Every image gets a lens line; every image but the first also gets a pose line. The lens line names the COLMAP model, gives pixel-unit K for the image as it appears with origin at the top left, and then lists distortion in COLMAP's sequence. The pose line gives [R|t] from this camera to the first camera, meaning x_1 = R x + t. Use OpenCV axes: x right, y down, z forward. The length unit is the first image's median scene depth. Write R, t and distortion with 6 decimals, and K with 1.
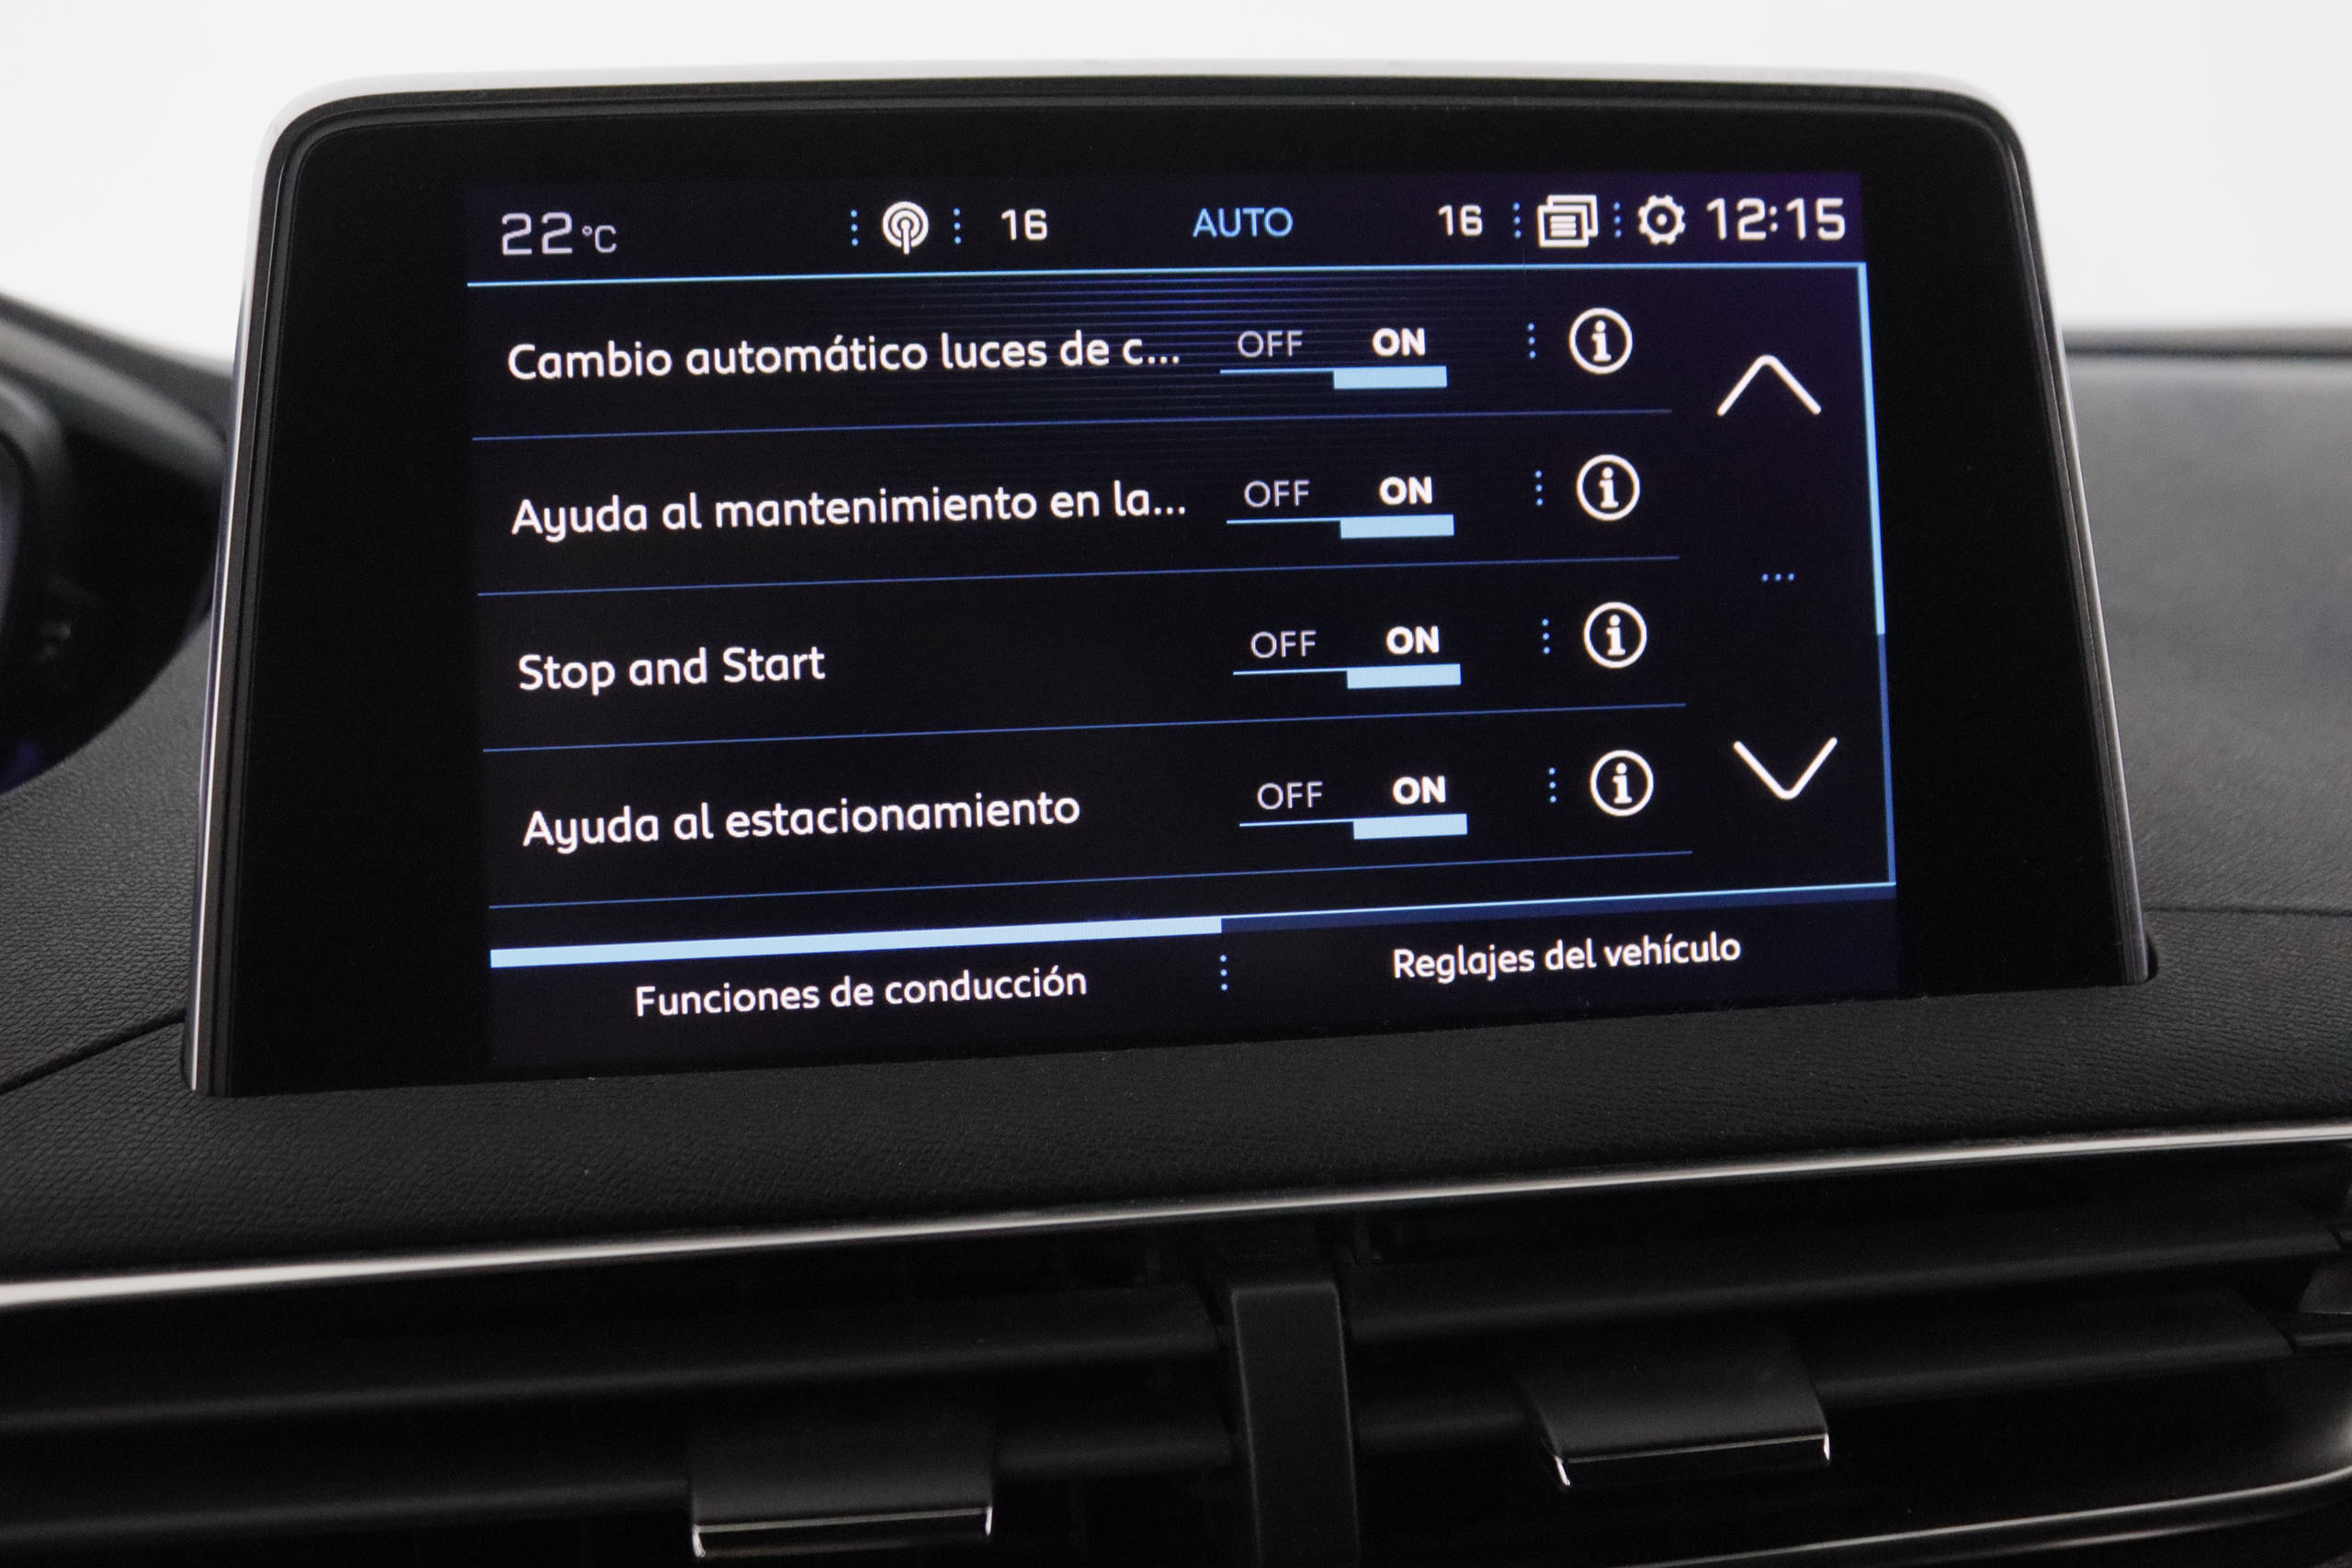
lens RADIAL K [[2616.4, 0, 1176.0], [0, 2616.4, 784.0], [0, 0, 1]] dist [-0.137607, 0.193762]
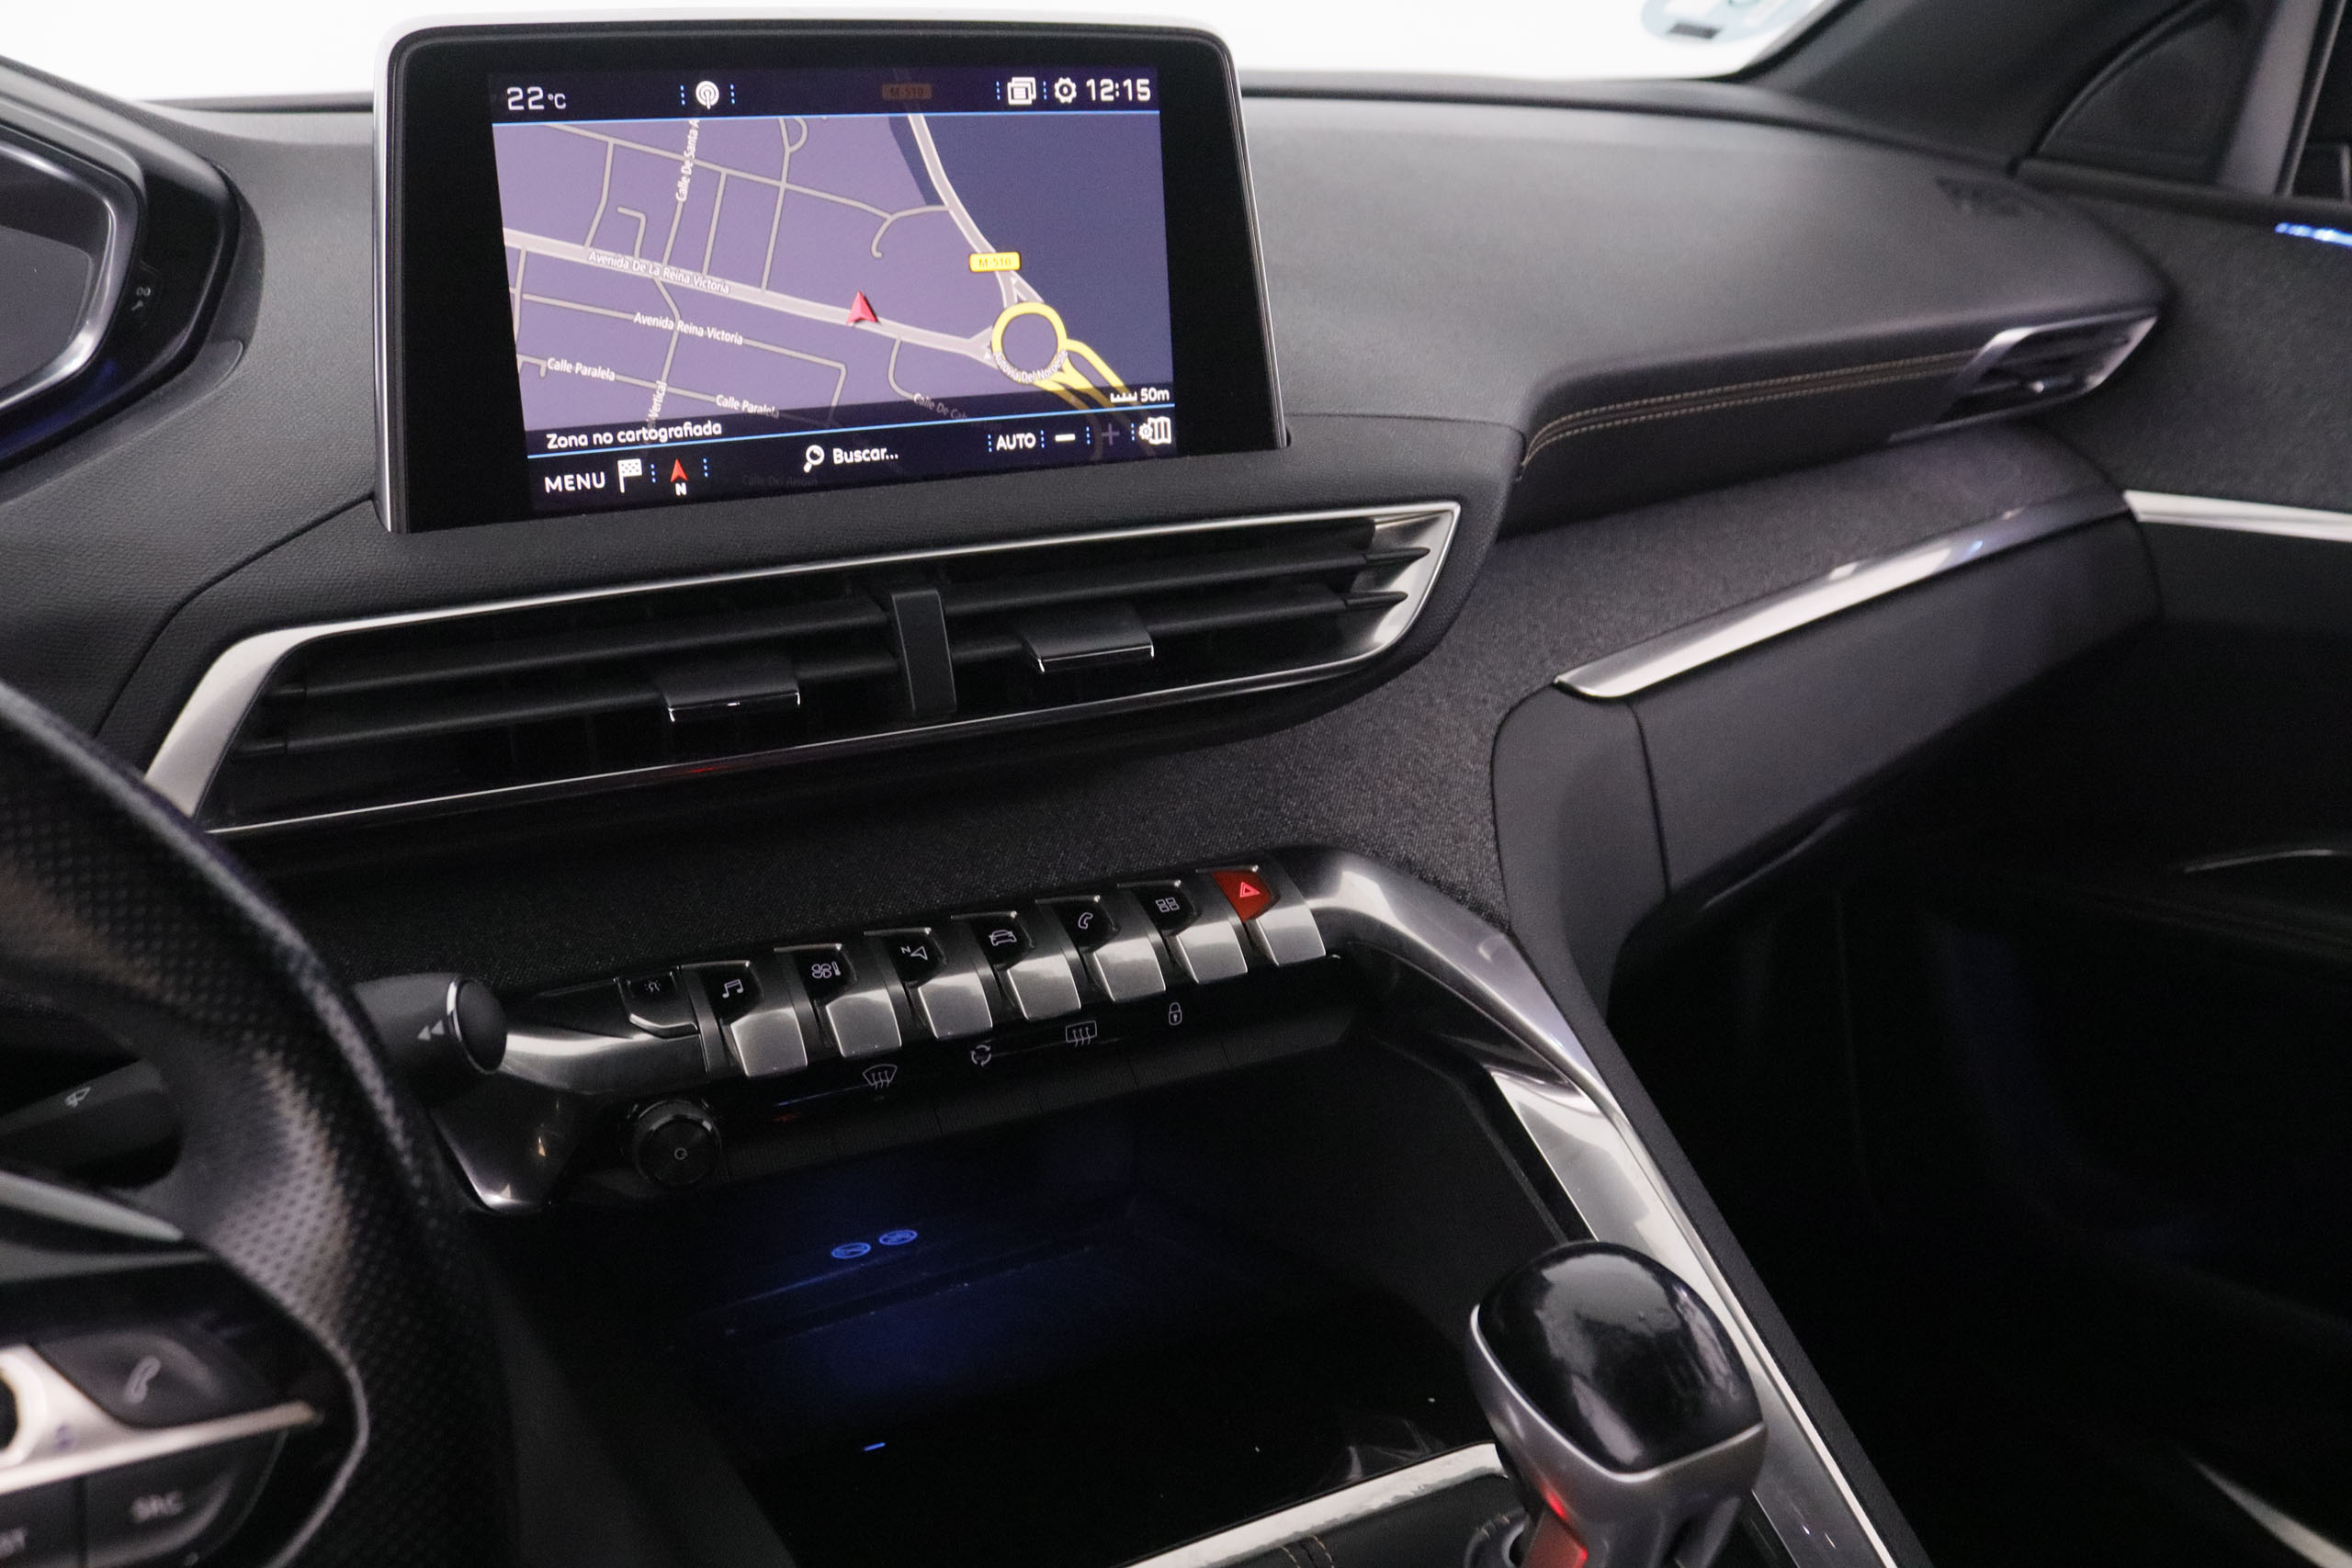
lens RADIAL K [[1910.9, 0, 1176.0], [0, 1910.9, 784.0], [0, 0, 1]] dist [-0.172562, 0.142367]
pose [[0.957951, -0.074211, 0.277167, -0.194608], [0.008586, 0.972956, 0.230833, -0.020522], [-0.286802, -0.218747, 0.932681, -0.580571]]
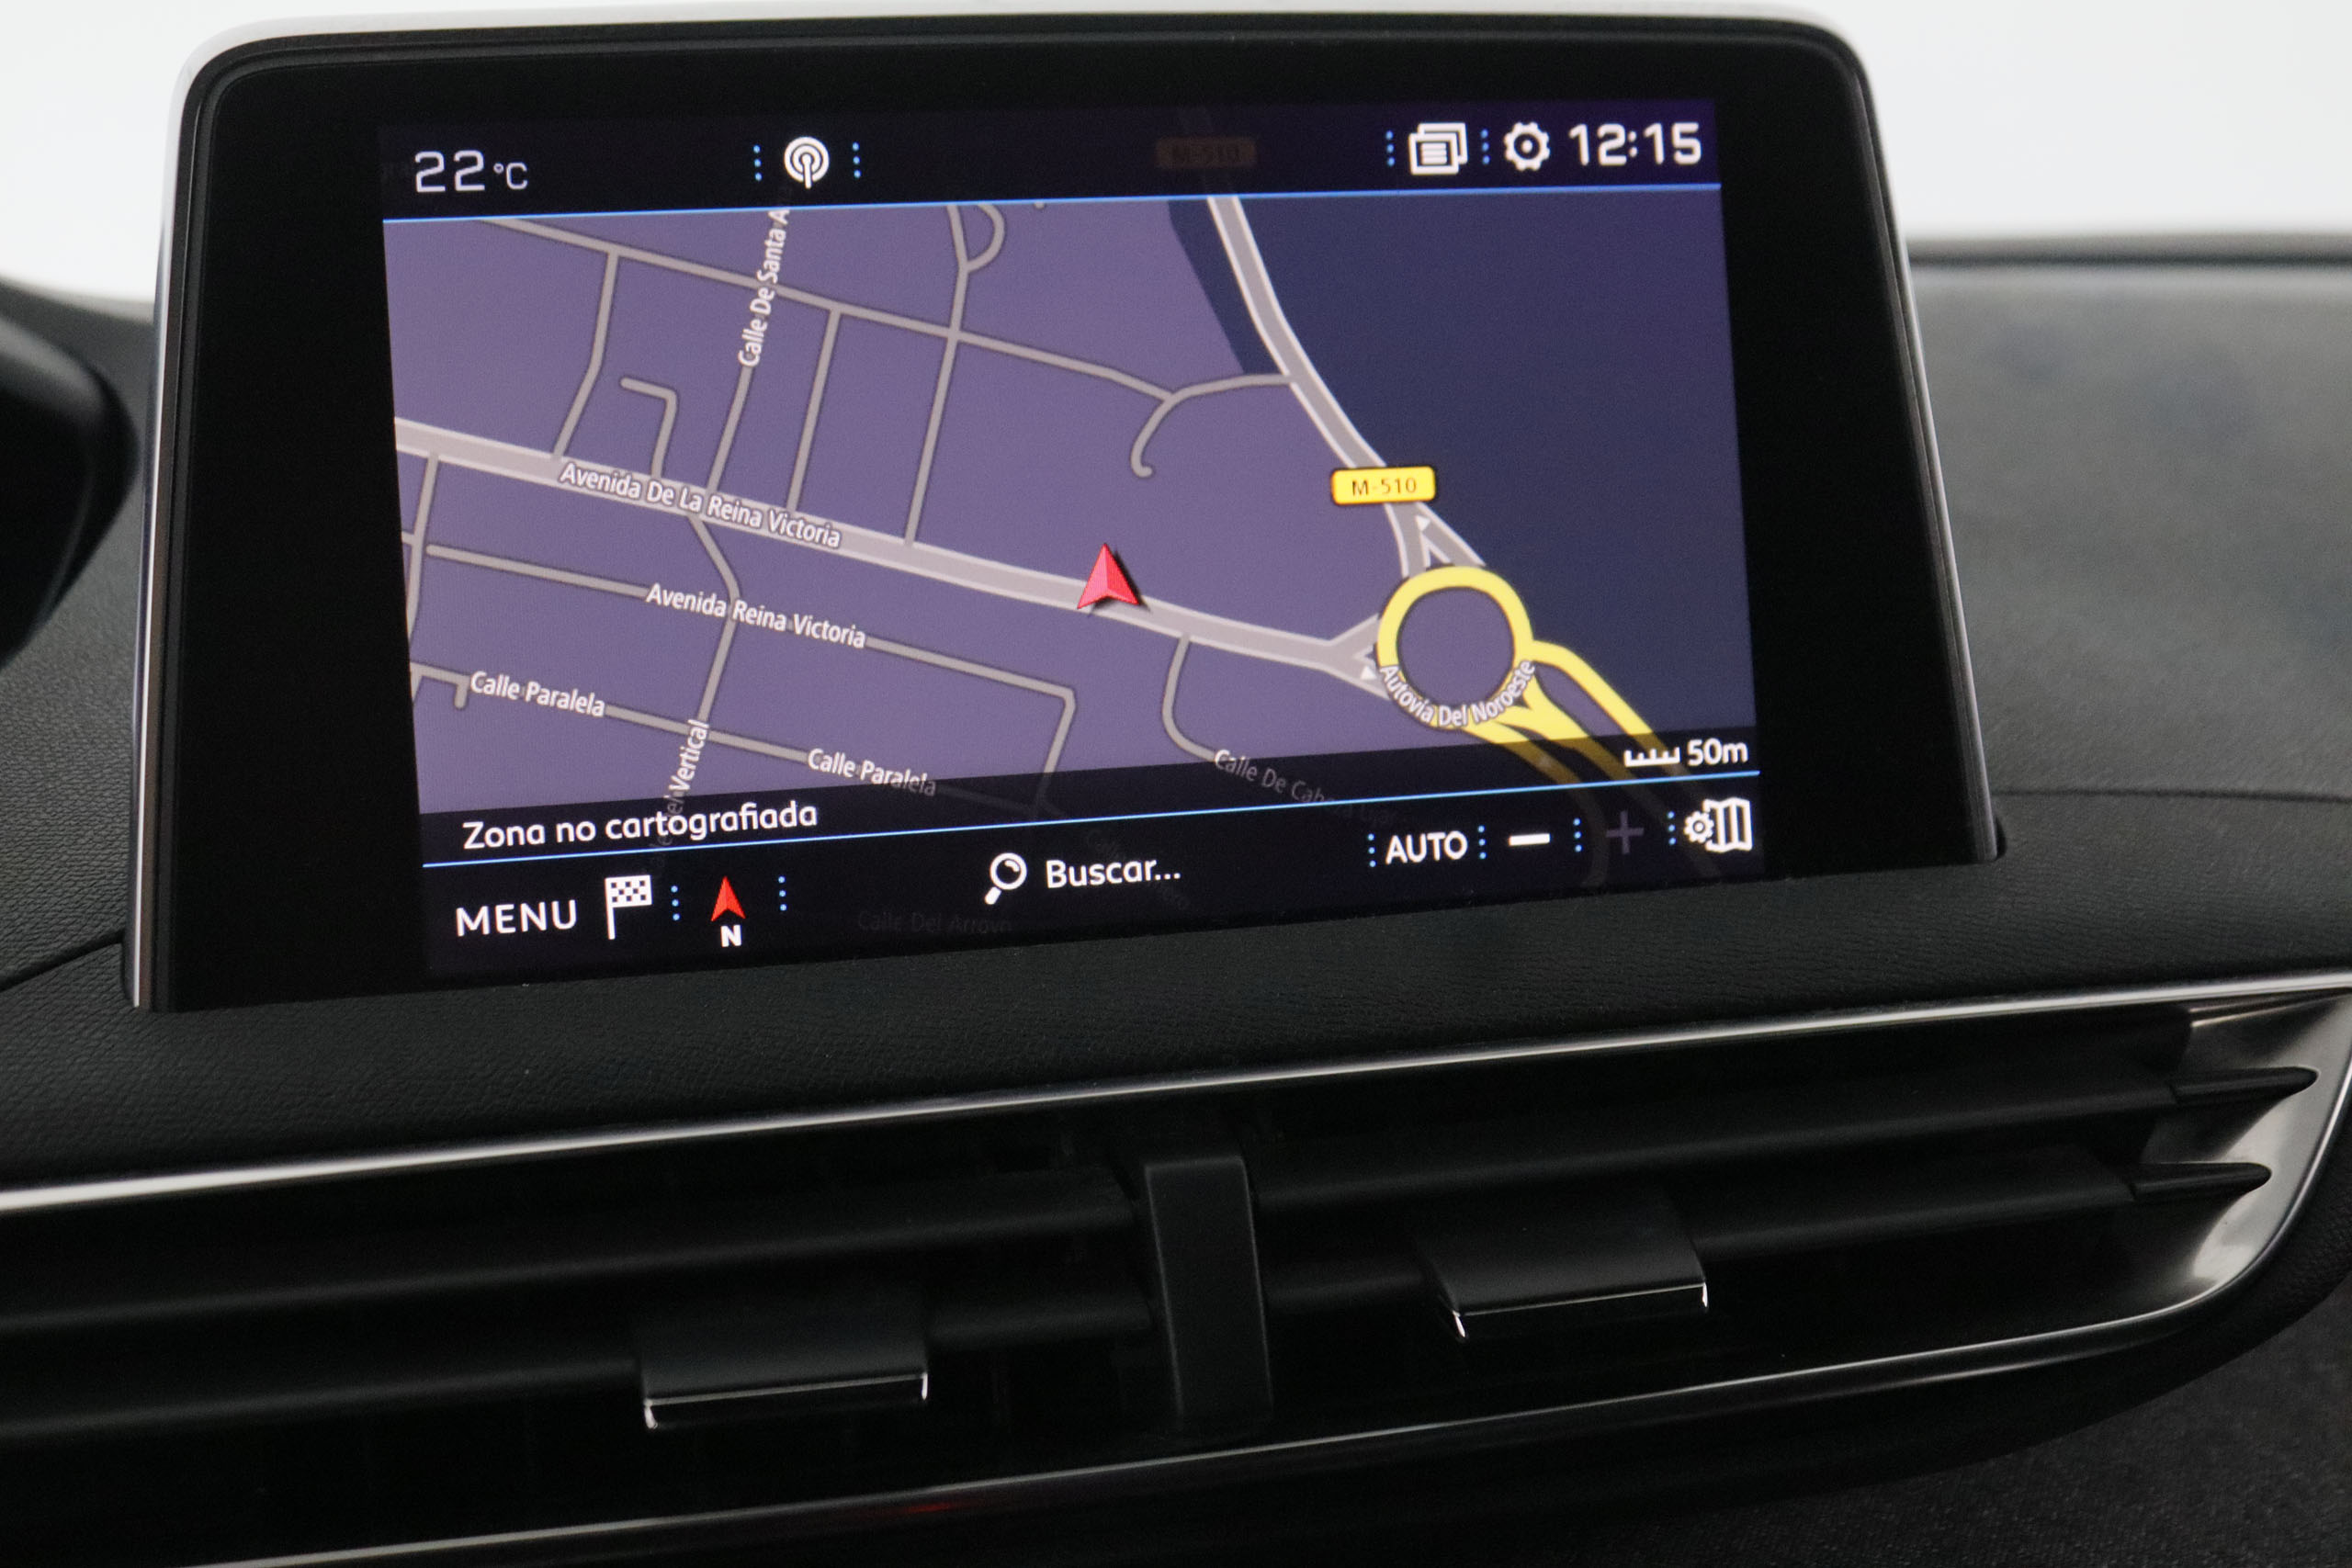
lens RADIAL K [[2788.3, 0, 1209.9], [0, 2788.3, 774.8], [0, 0, 1]] dist [-0.097526, 0.077516]
pose [[0.997423, -0.023114, 0.067926, -0.024033], [0.022022, 0.999617, 0.016777, 0.015992], [-0.068288, -0.015238, 0.997549, -0.121345]]
